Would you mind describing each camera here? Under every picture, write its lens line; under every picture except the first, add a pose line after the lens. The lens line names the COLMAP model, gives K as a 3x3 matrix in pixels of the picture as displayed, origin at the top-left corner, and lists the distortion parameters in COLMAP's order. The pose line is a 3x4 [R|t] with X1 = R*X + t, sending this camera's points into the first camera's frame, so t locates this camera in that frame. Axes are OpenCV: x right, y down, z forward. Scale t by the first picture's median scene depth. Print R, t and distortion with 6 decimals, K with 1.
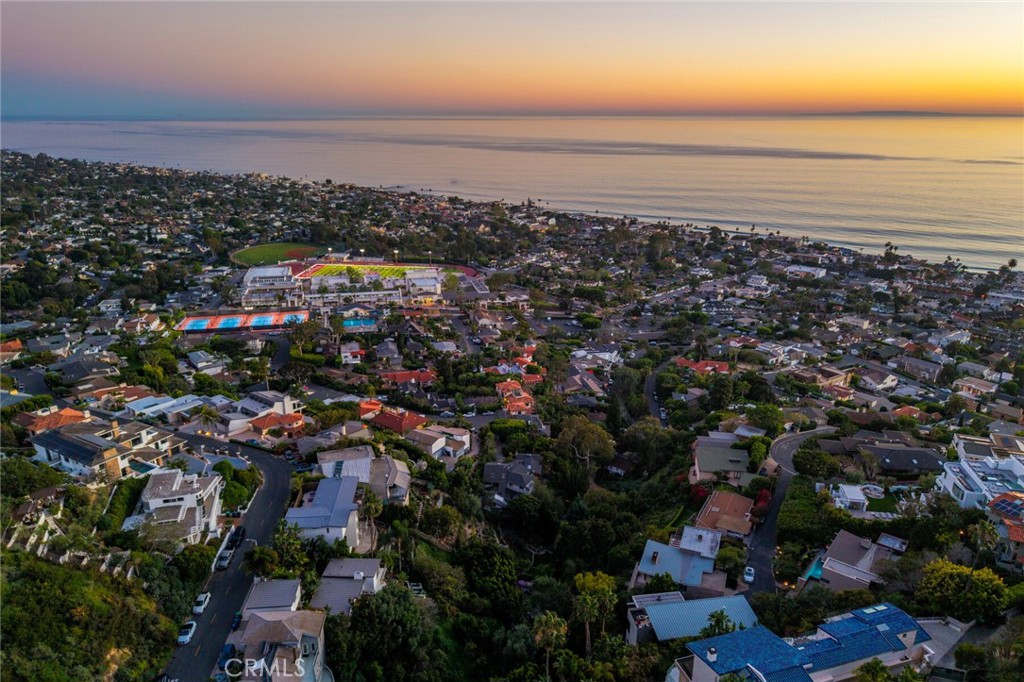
lens RADIAL K [[720.2, 0, 499.1], [0, 720.2, 341.9], [0, 0, 1]] dist [0.053583, -0.083198]
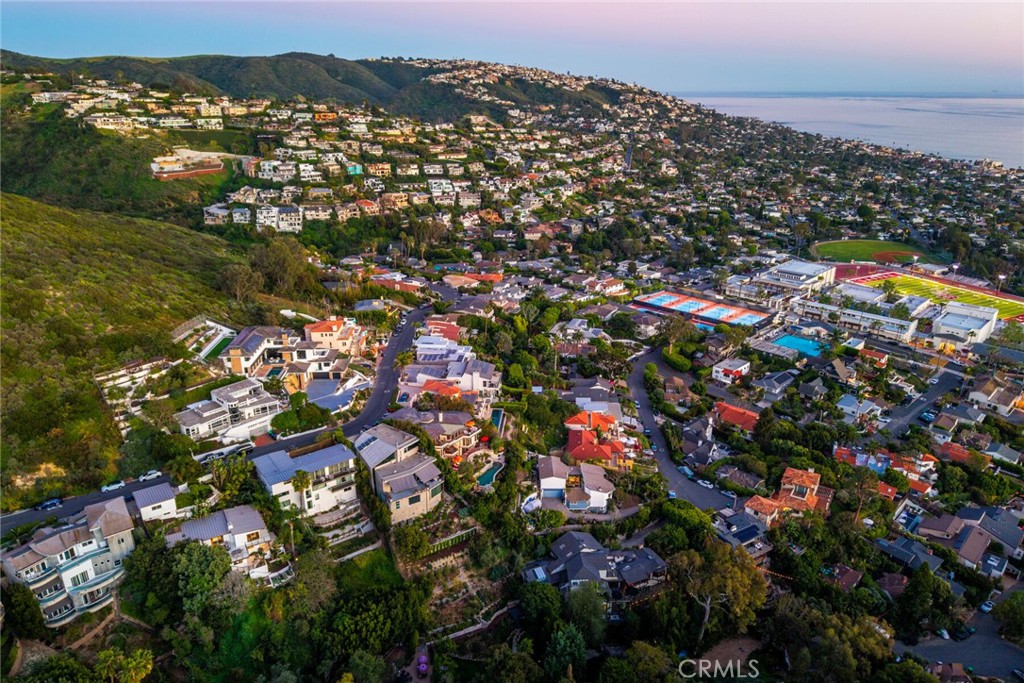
lens RADIAL K [[720.2, 0, 499.1], [0, 720.2, 342.4], [0, 0, 1]] dist [0.053583, -0.083198]
pose [[0.531485, 0.283945, -0.798060, 0.211535], [-0.260019, 0.951347, 0.165318, -0.056587], [0.806172, 0.119647, 0.579457, 0.186813]]
